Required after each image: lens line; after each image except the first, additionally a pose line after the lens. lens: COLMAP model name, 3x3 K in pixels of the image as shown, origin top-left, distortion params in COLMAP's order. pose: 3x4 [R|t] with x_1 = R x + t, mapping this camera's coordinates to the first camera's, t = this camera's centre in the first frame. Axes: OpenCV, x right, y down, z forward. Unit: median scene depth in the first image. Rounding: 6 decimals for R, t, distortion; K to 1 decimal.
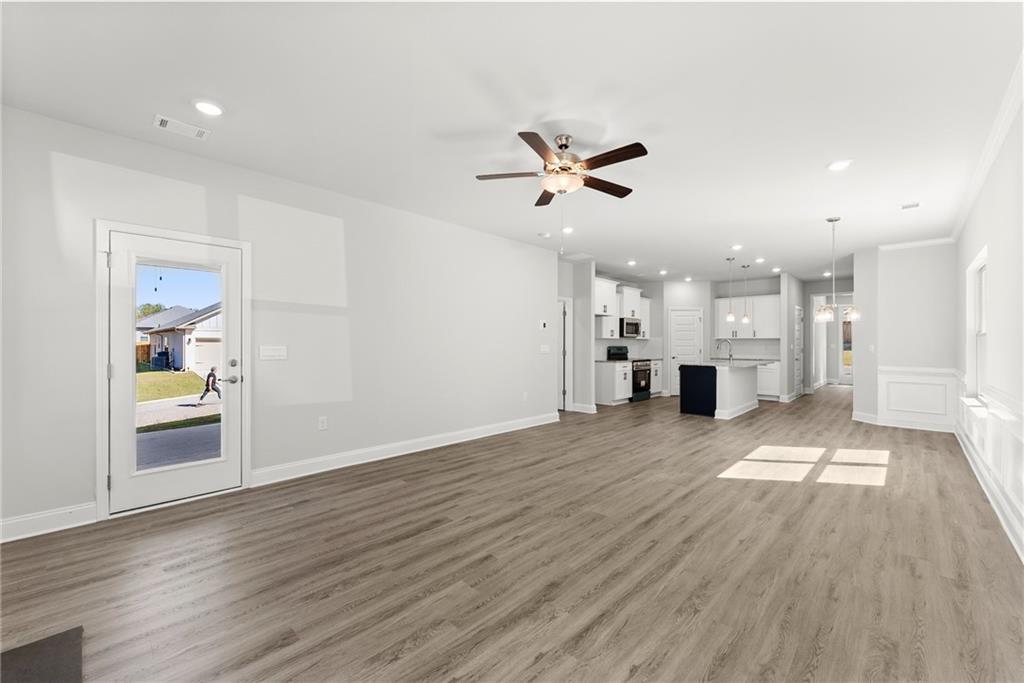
lens RADIAL K [[413.8, 0, 507.5], [0, 413.8, 341.2], [0, 0, 1]] dist [0.001595, -0.000858]
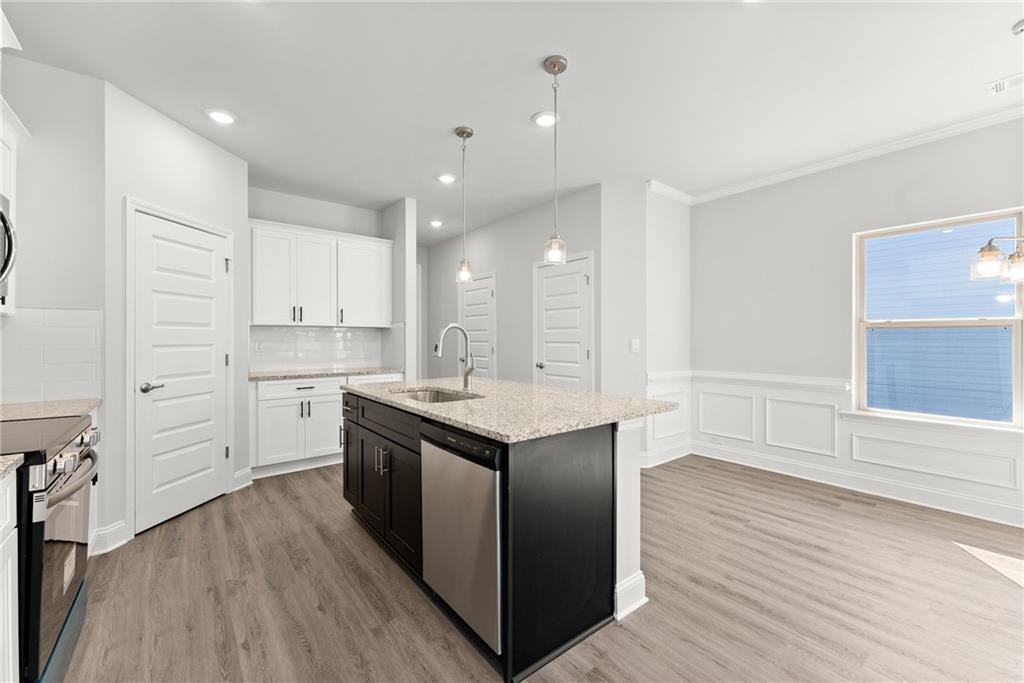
lens RADIAL K [[413.8, 0, 508.5], [0, 413.8, 344.3], [0, 0, 1]] dist [0.001595, -0.000858]
pose [[0.142360, -0.011735, 0.989745, 0.425446], [-0.006309, 0.999899, 0.012763, 0.017521], [-0.989795, -0.008061, 0.142272, 1.880981]]
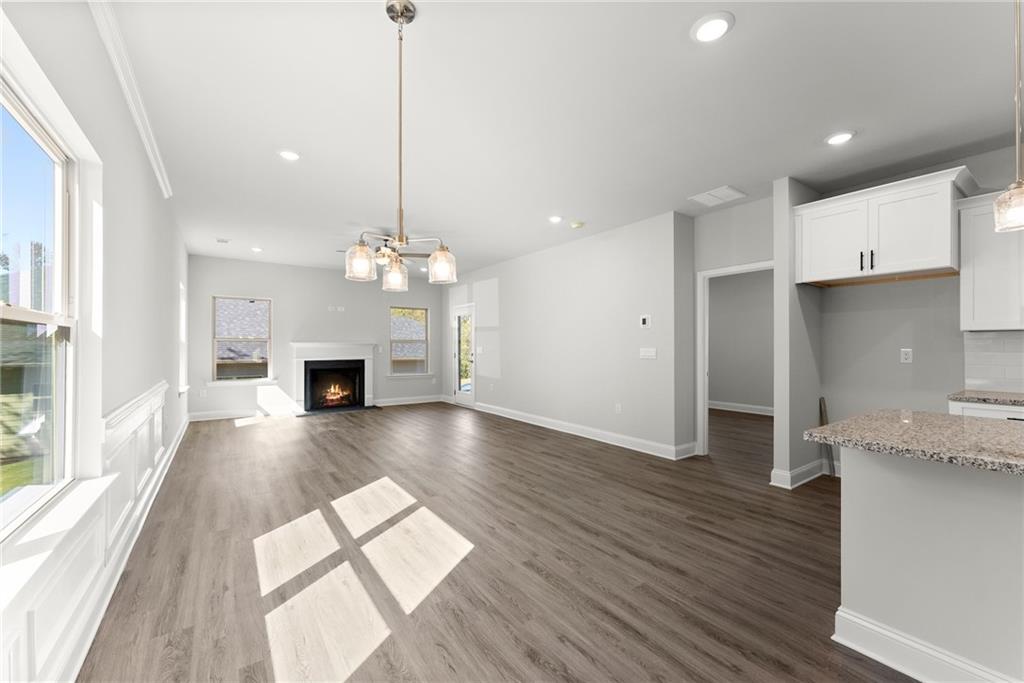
lens RADIAL K [[413.8, 0, 510.4], [0, 413.8, 344.6], [0, 0, 1]] dist [0.001595, -0.000858]
pose [[-0.196721, -0.005247, -0.980445, 1.474478], [0.006317, 0.999958, -0.006619, 0.011697], [0.980439, -0.007496, -0.196680, 1.524786]]
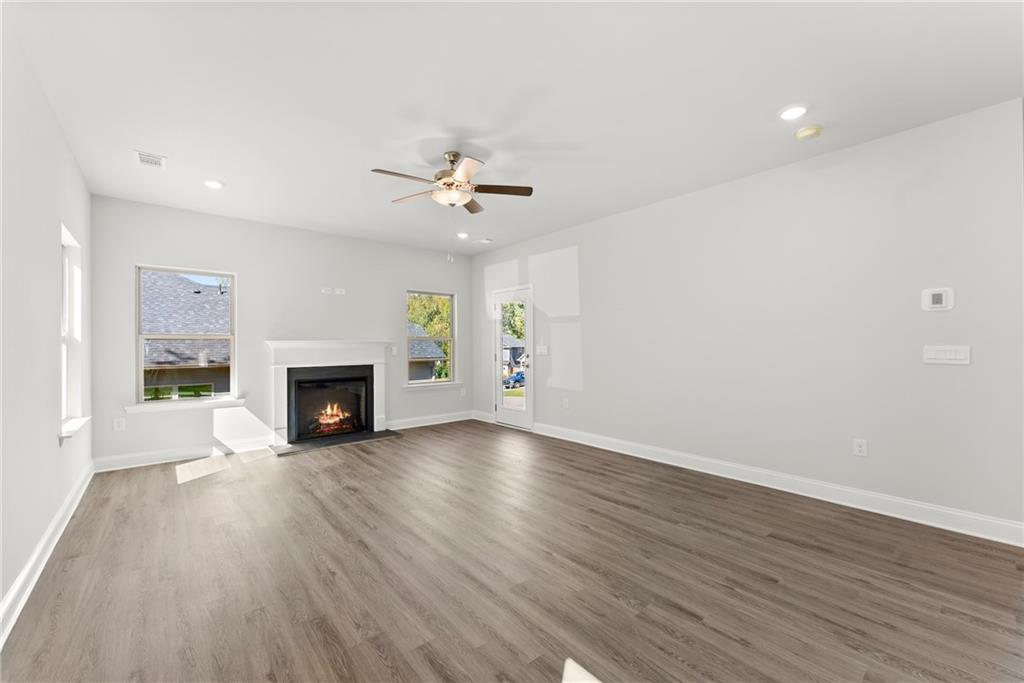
lens RADIAL K [[413.8, 0, 509.5], [0, 413.8, 344.6], [0, 0, 1]] dist [0.001595, -0.000858]
pose [[-0.106599, -0.002159, -0.994300, 0.949288], [0.012540, 0.999915, -0.003516, 0.008048], [0.994223, -0.012843, -0.106563, 1.002400]]
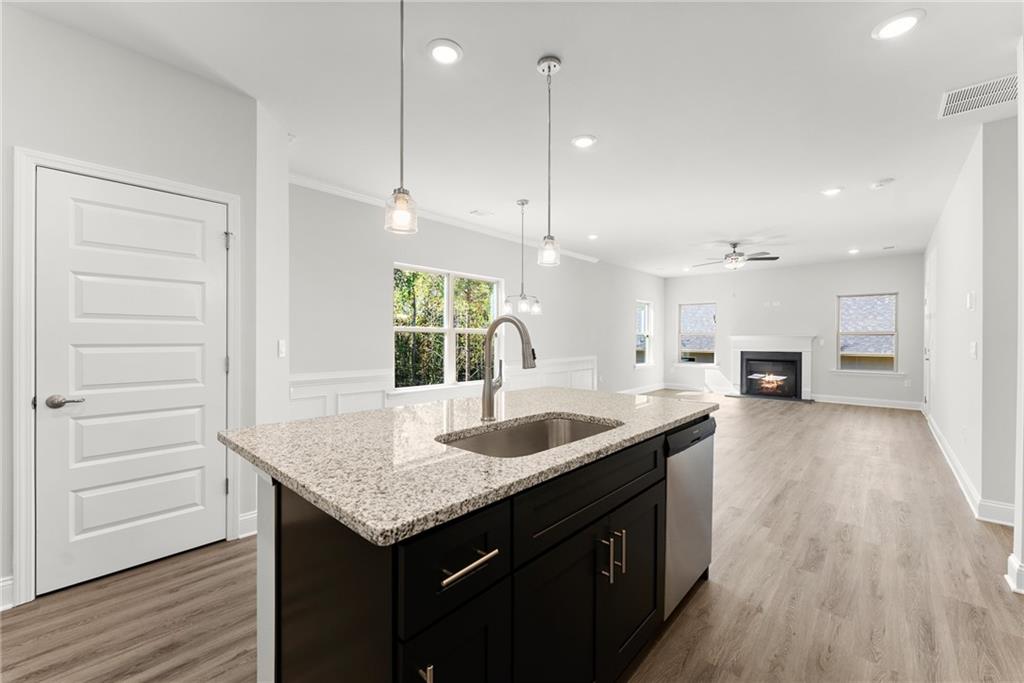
lens RADIAL K [[413.8, 0, 504.1], [0, 413.8, 341.6], [0, 0, 1]] dist [0.001595, -0.000858]
pose [[-0.999809, -0.004252, -0.019066, 1.092069], [-0.004274, 0.999990, 0.001100, 0.018427], [0.019062, 0.001181, -0.999818, 2.490613]]
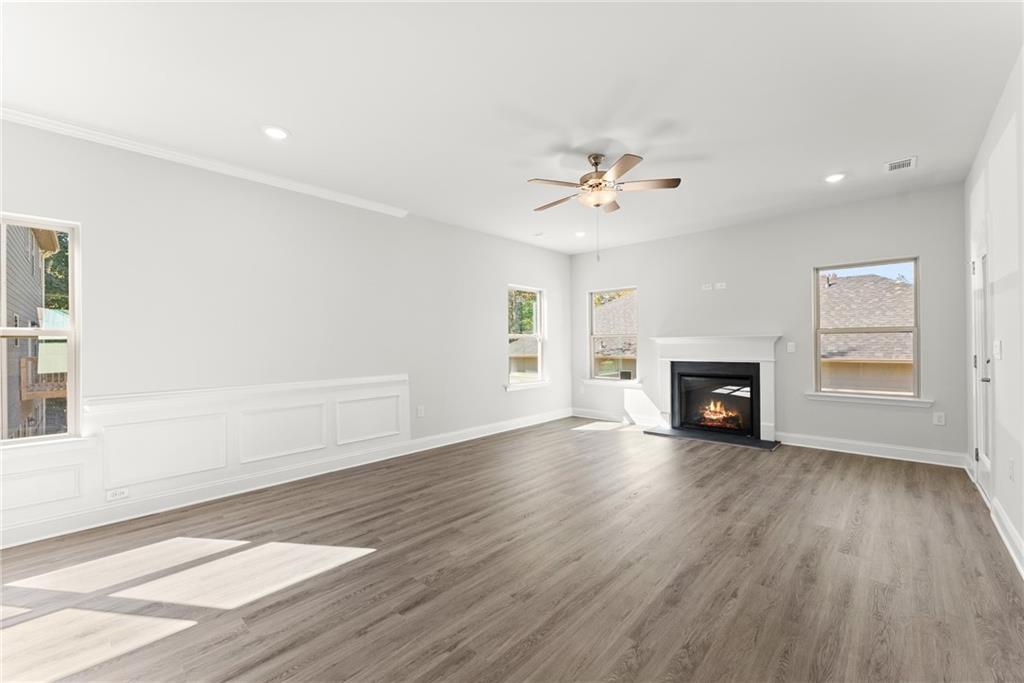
lens RADIAL K [[413.8, 0, 505.2], [0, 413.8, 346.1], [0, 0, 1]] dist [0.001595, -0.000858]
pose [[-0.999956, 0.007882, -0.005061, 0.311021], [0.007893, 0.999966, -0.002208, 0.012384], [0.005043, -0.002248, -0.999985, 1.673916]]
